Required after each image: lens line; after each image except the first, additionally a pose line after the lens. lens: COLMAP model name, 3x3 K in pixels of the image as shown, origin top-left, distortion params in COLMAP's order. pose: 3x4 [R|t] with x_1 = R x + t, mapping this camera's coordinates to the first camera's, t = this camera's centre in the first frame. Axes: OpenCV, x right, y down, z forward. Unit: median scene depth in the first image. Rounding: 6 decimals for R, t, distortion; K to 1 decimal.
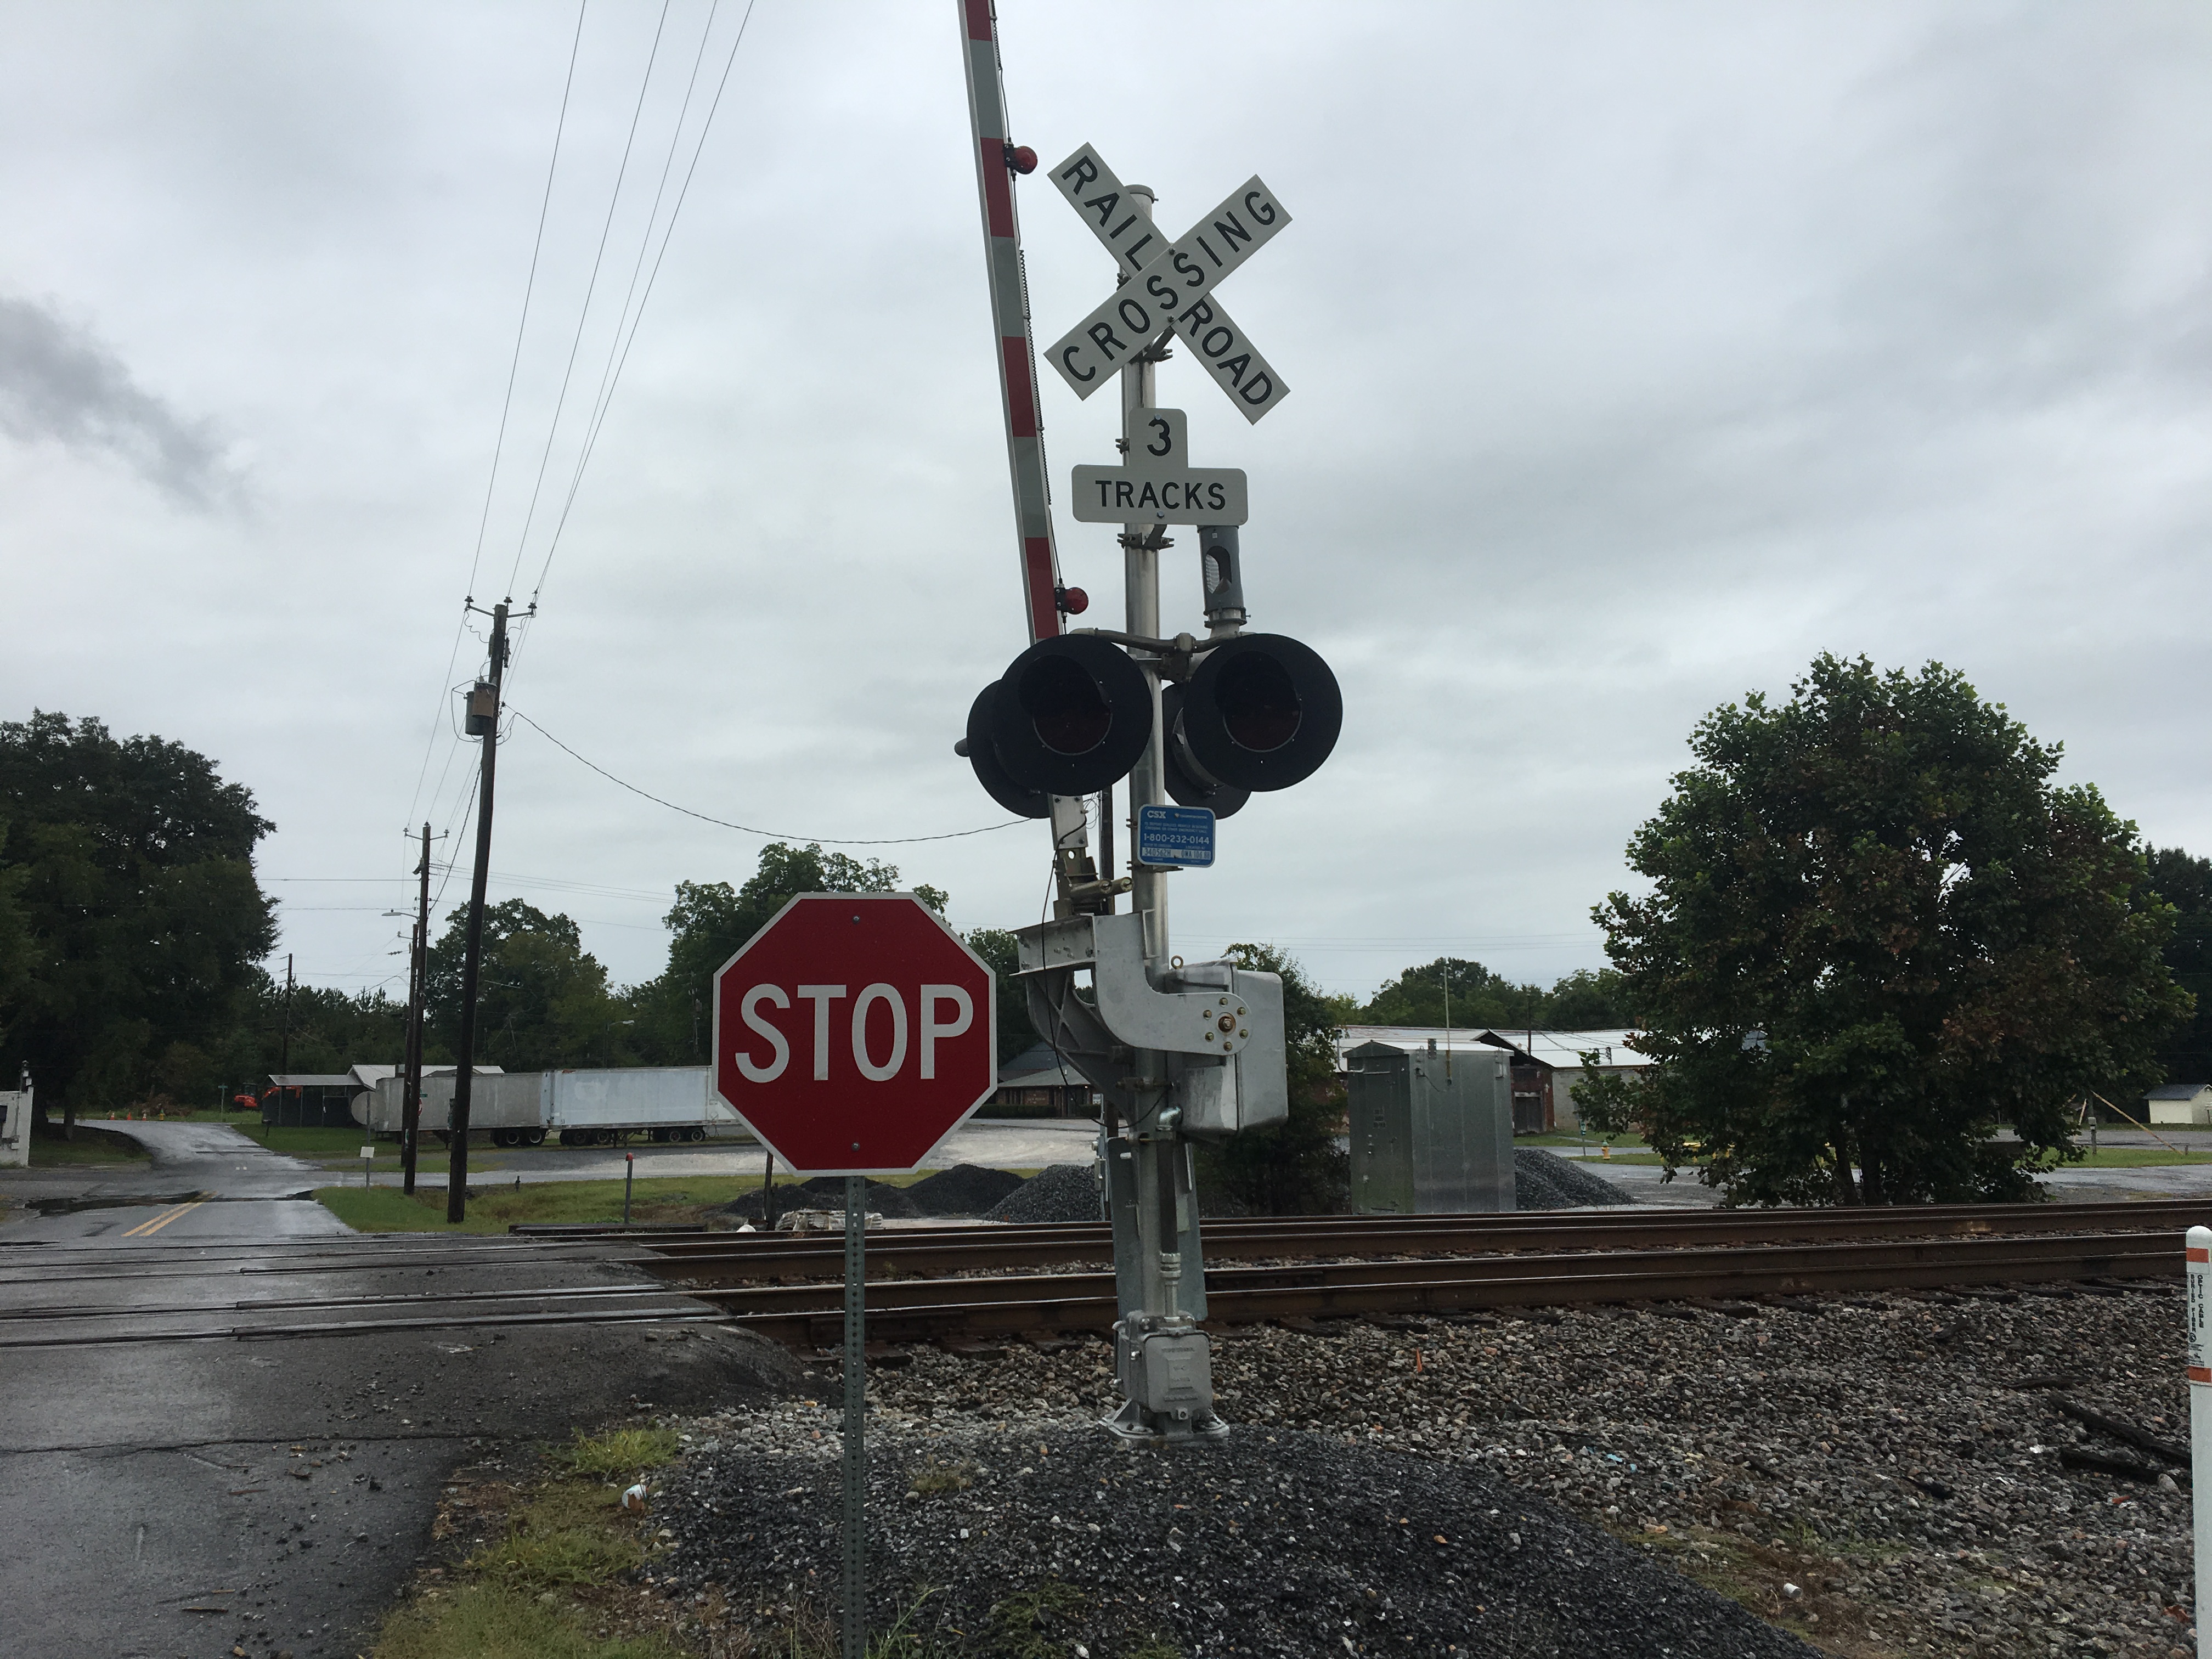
lens RADIAL K [[1869.5, 0, 1093.2], [0, 1869.5, 820.5], [0, 0, 1]] dist [0.085874, -0.138709]
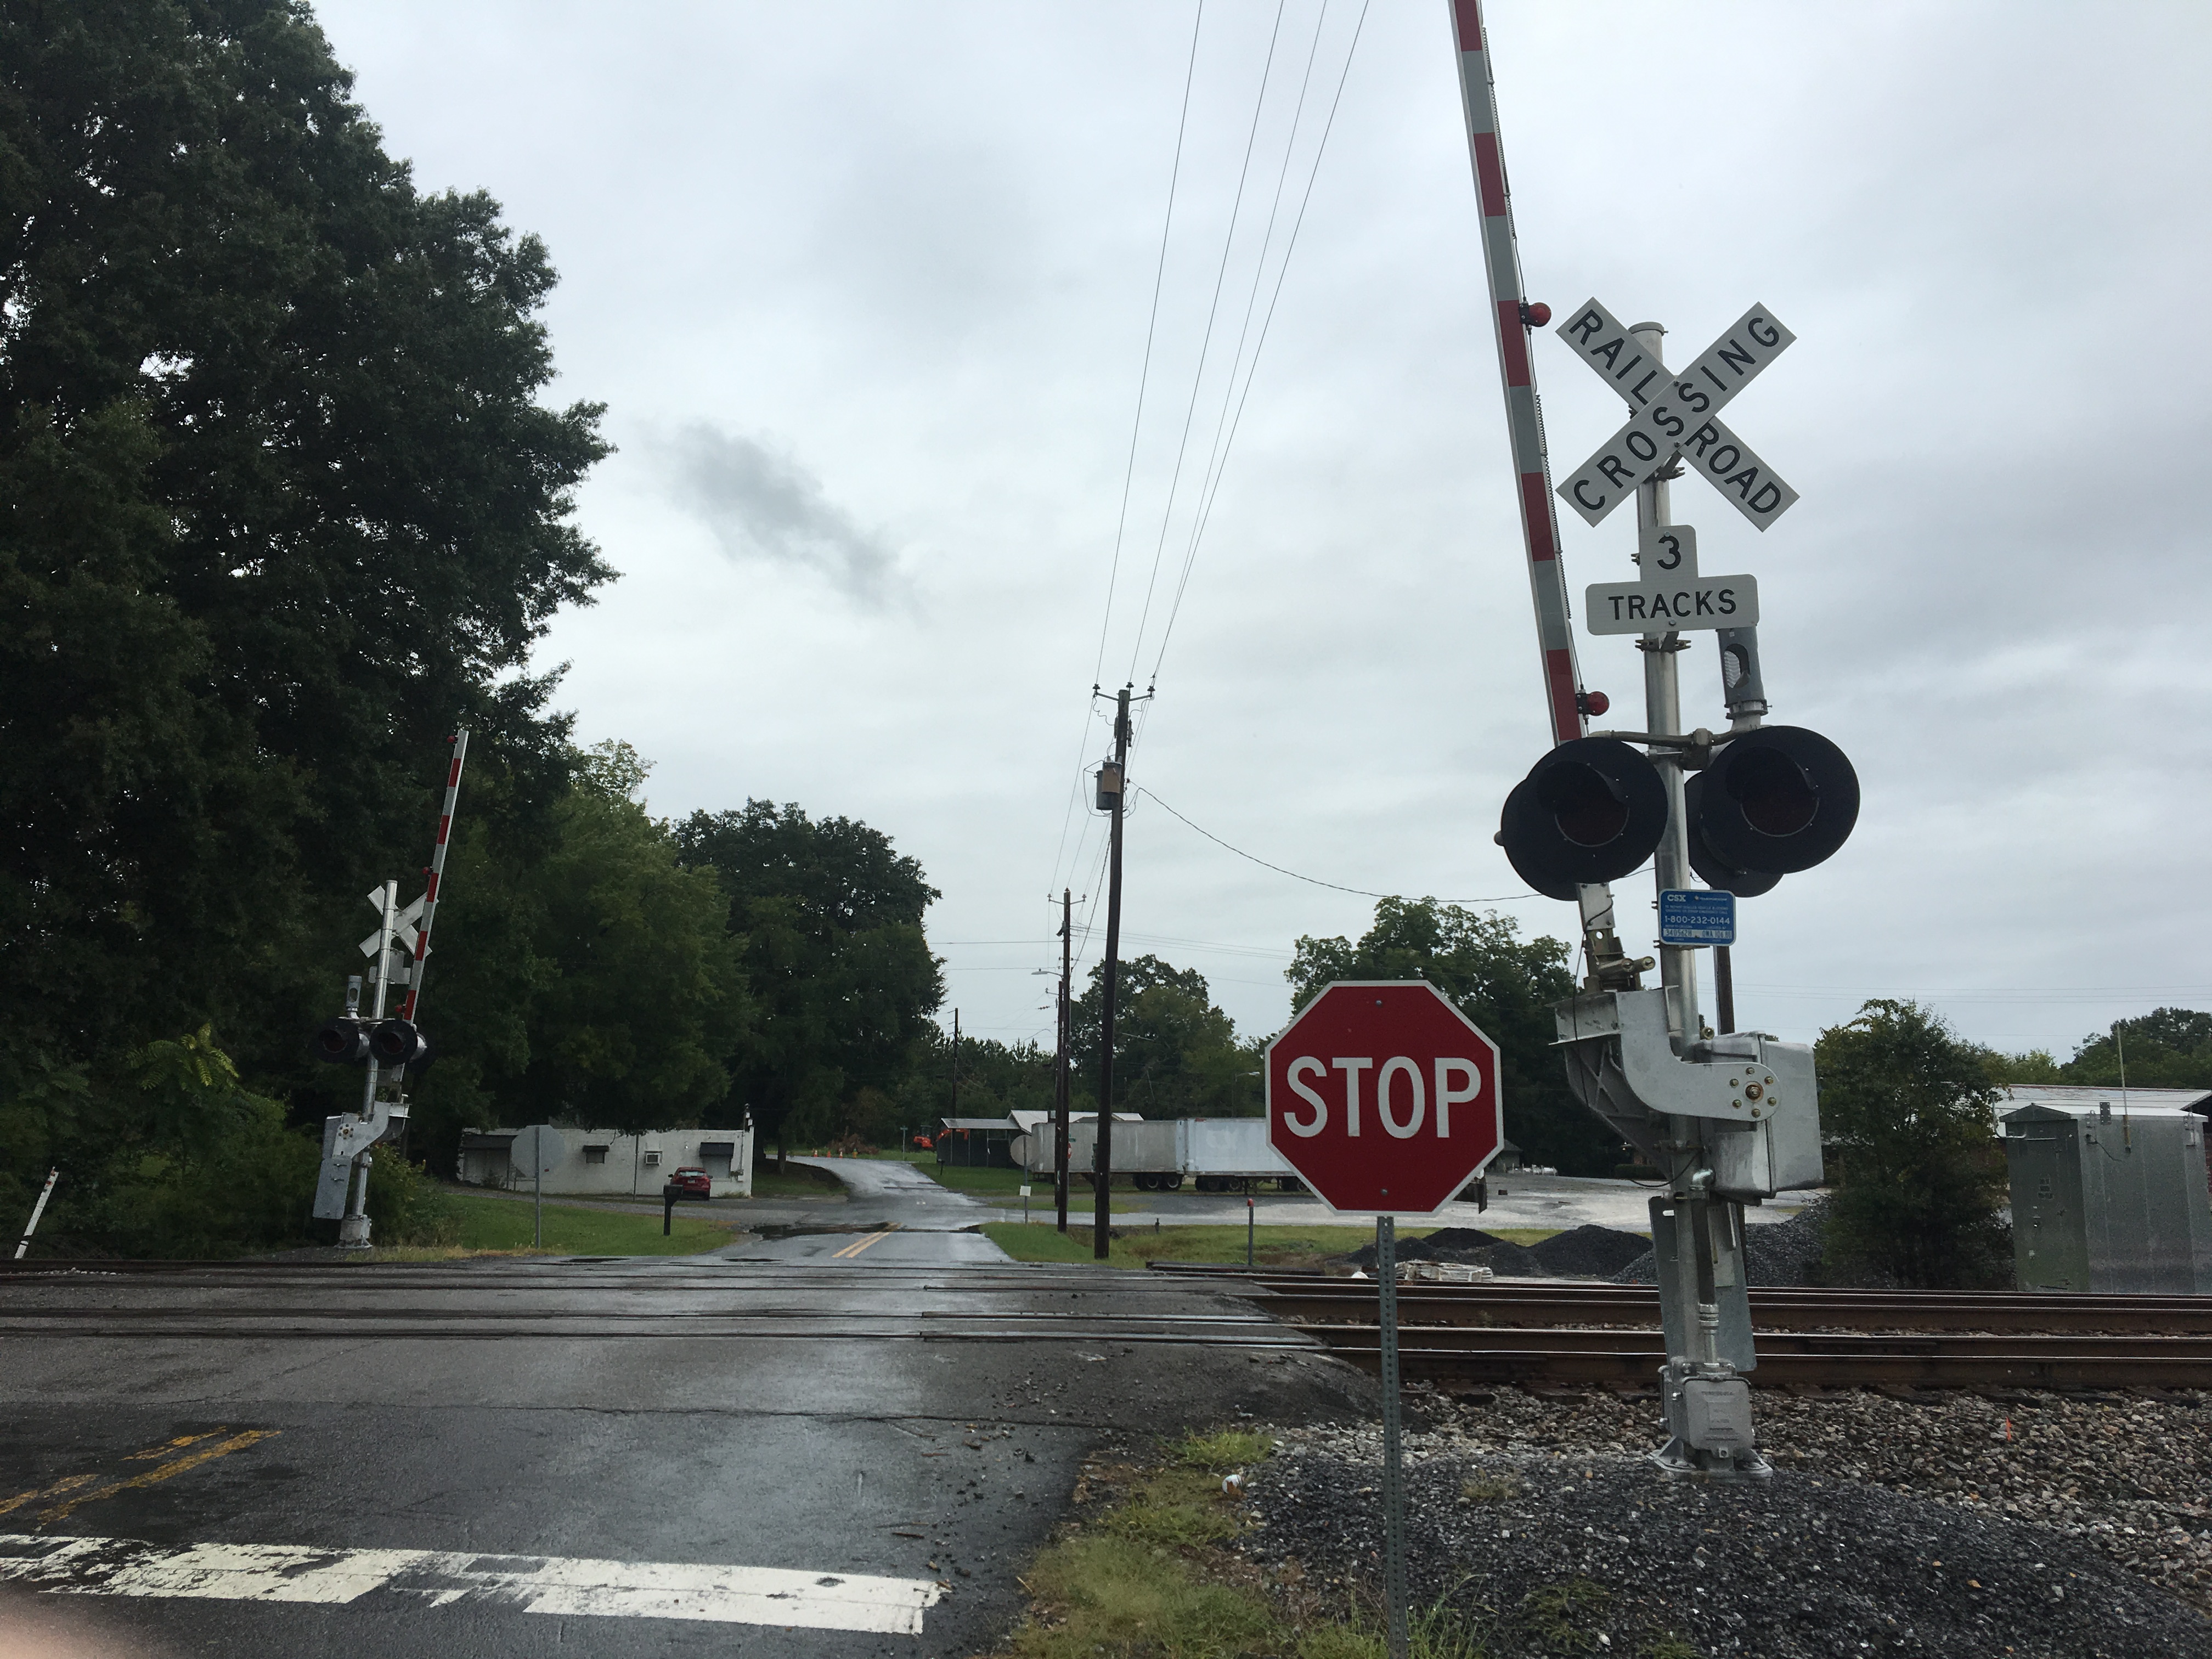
lens RADIAL K [[1869.5, 0, 1096.2], [0, 1869.5, 816.0], [0, 0, 1]] dist [0.085874, -0.138709]
pose [[0.947175, -0.037665, -0.318497, 0.059715], [0.028157, 0.999011, -0.034408, -0.020948], [0.319478, 0.023623, 0.947299, -0.138958]]
